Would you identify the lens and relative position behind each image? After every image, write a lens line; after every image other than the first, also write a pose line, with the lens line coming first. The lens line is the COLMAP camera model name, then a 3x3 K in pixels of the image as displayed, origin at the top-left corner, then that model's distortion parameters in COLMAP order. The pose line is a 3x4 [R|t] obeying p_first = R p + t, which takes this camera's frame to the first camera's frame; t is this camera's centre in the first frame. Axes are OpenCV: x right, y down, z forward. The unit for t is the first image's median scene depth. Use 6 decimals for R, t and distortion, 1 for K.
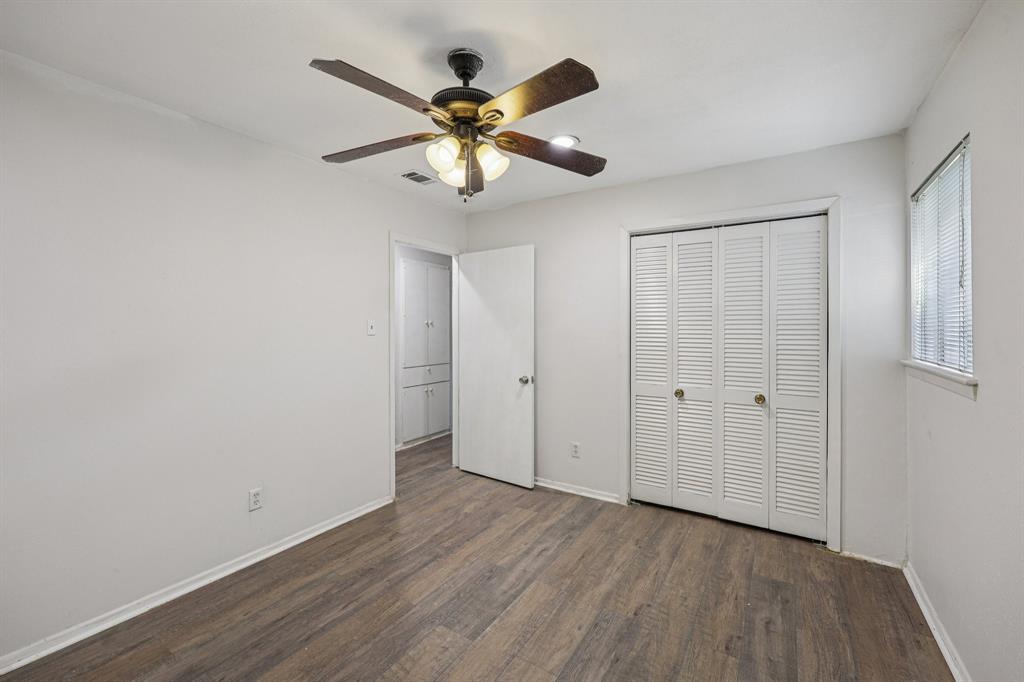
lens RADIAL K [[419.1, 0, 513.3], [0, 419.1, 334.3], [0, 0, 1]] dist [-0.002650, 0.000095]
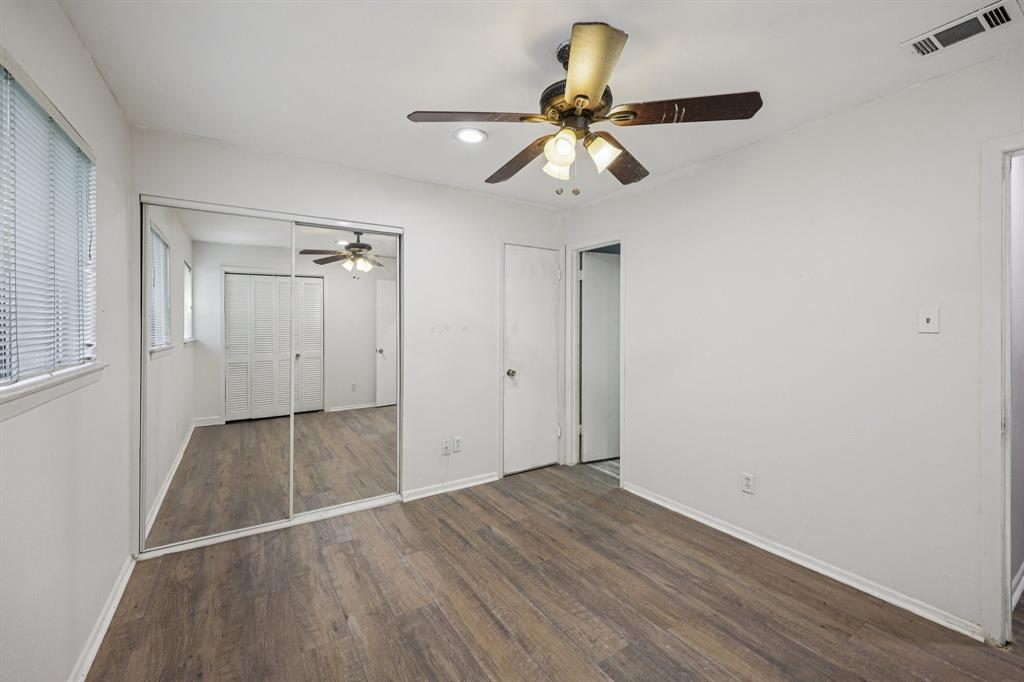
lens RADIAL K [[419.1, 0, 517.1], [0, 419.1, 337.1], [0, 0, 1]] dist [-0.002650, 0.000095]
pose [[-0.408124, 0.030588, -0.912414, 0.698912], [-0.003704, 0.999375, 0.035160, -0.018293], [0.912919, 0.017729, -0.407755, 1.052639]]
